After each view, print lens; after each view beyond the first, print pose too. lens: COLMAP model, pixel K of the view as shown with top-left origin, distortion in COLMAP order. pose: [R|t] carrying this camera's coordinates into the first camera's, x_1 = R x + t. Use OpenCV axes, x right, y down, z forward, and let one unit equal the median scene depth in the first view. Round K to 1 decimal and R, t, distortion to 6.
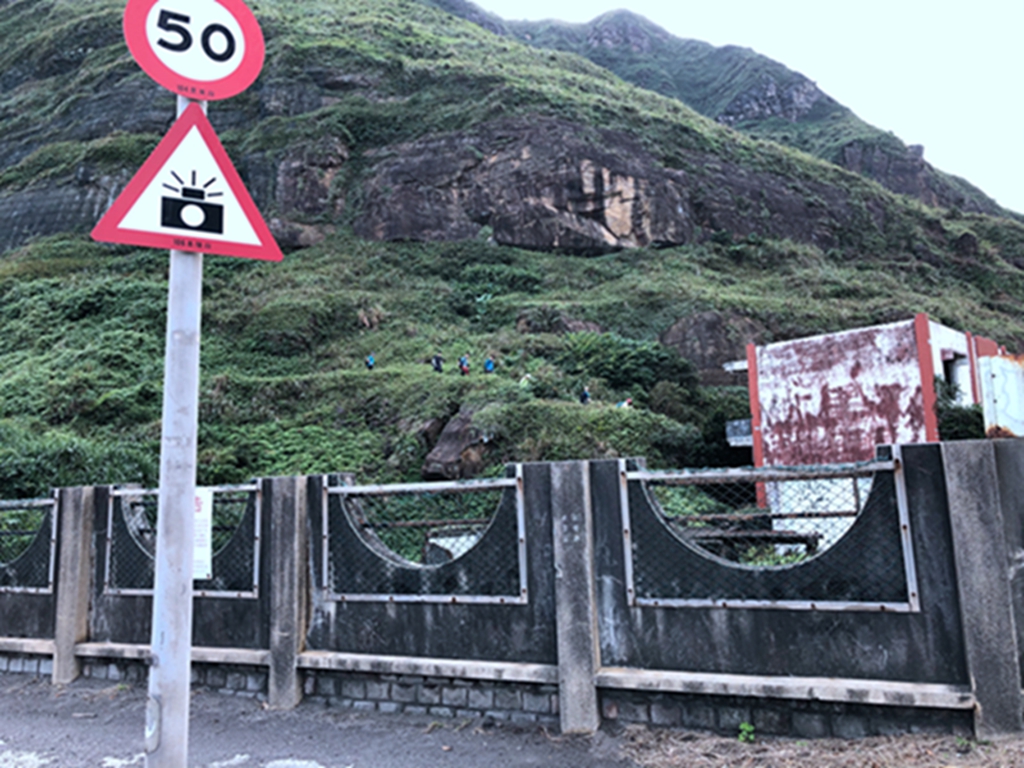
lens RADIAL K [[828.5, 0, 511.5], [0, 828.5, 384.8], [0, 0, 1]] dist [0.011671, -0.029654]
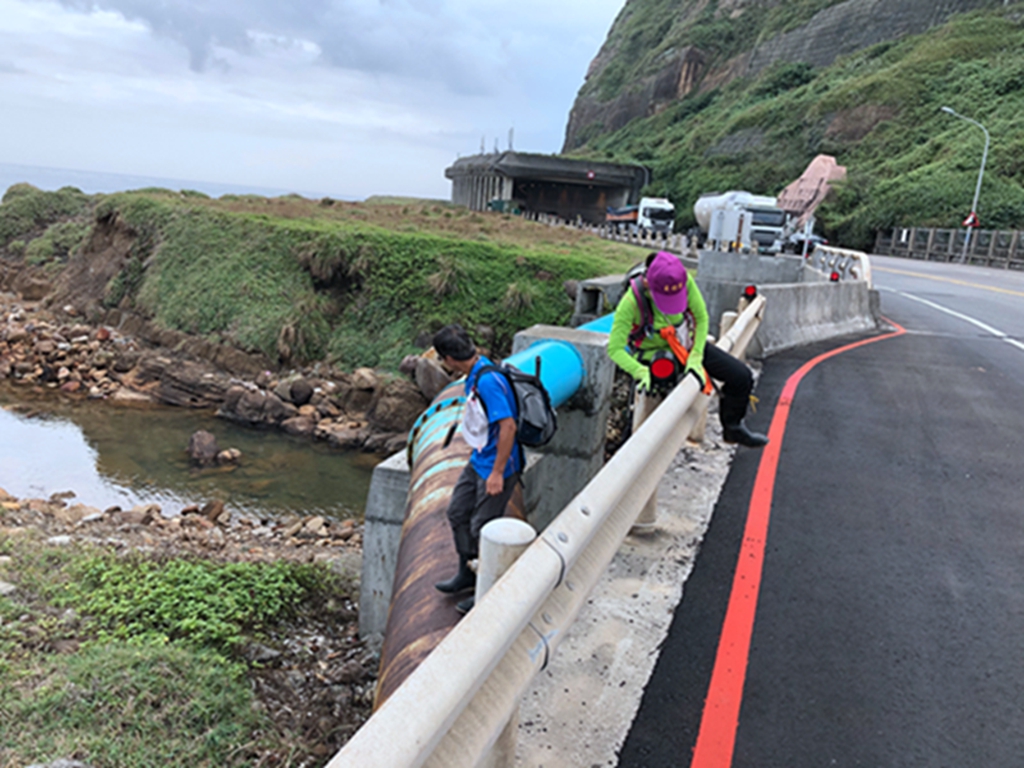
lens RADIAL K [[828.5, 0, 512.1], [0, 828.5, 385.7], [0, 0, 1]] dist [0.011671, -0.029654]
pose [[0.666058, 0.236752, -0.707329, 0.031458], [0.018324, 0.942810, 0.332826, -0.094597], [0.745675, -0.234643, 0.623628, -0.612616]]
